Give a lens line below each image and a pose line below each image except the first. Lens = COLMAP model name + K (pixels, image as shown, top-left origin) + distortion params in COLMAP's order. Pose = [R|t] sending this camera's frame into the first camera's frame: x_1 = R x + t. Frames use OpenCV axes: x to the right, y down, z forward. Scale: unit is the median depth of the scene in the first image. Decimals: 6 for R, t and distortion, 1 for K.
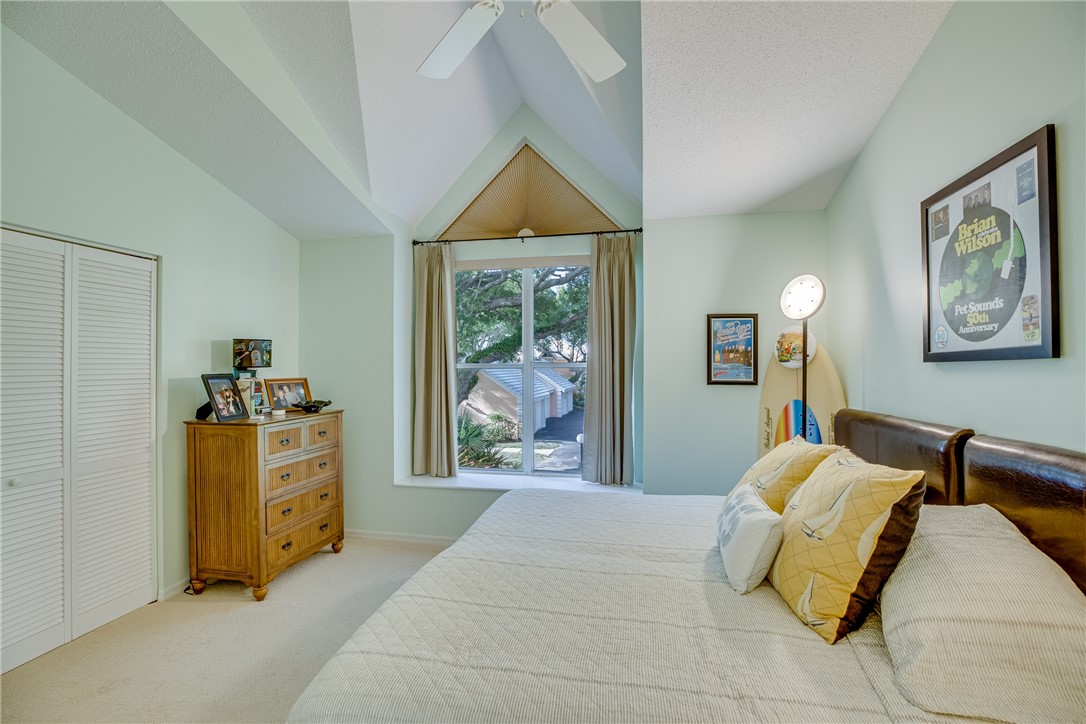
lens RADIAL K [[499.4, 0, 544.5], [0, 499.4, 361.7], [0, 0, 1]] dist [-0.046722, 0.014698]
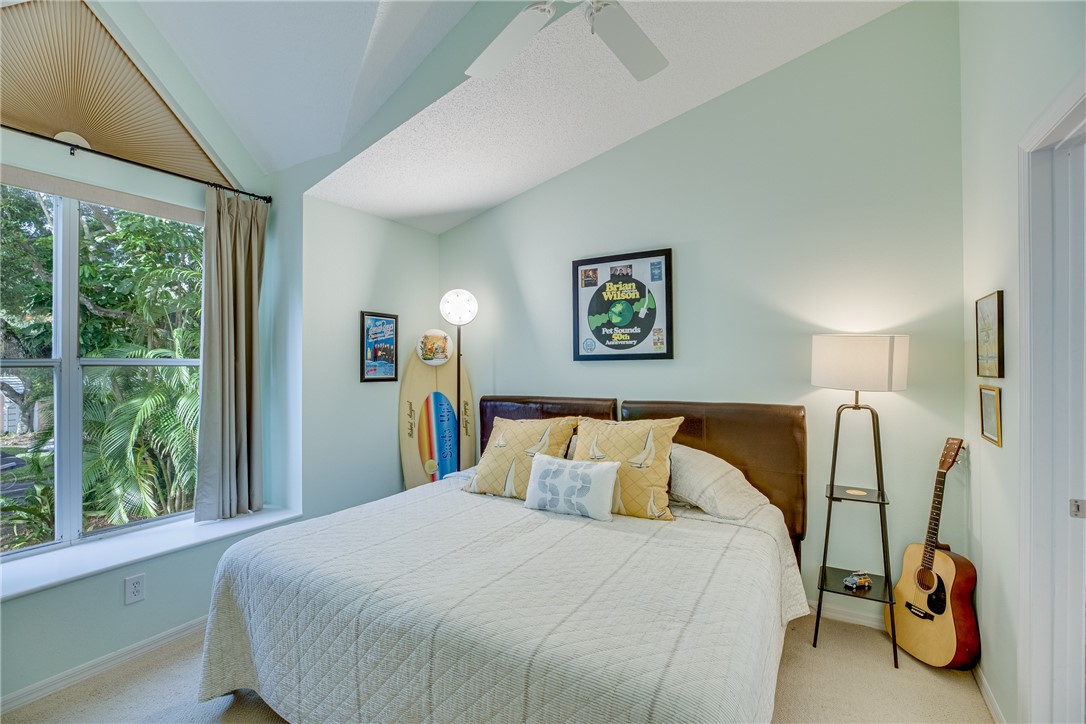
lens RADIAL K [[499.4, 0, 544.5], [0, 499.4, 361.7], [0, 0, 1]] dist [-0.046722, 0.014698]
pose [[0.322672, 0.005265, 0.946496, -0.919584], [-0.007154, 0.999970, -0.003123, 0.010991], [-0.946484, -0.005764, 0.322700, 0.635233]]
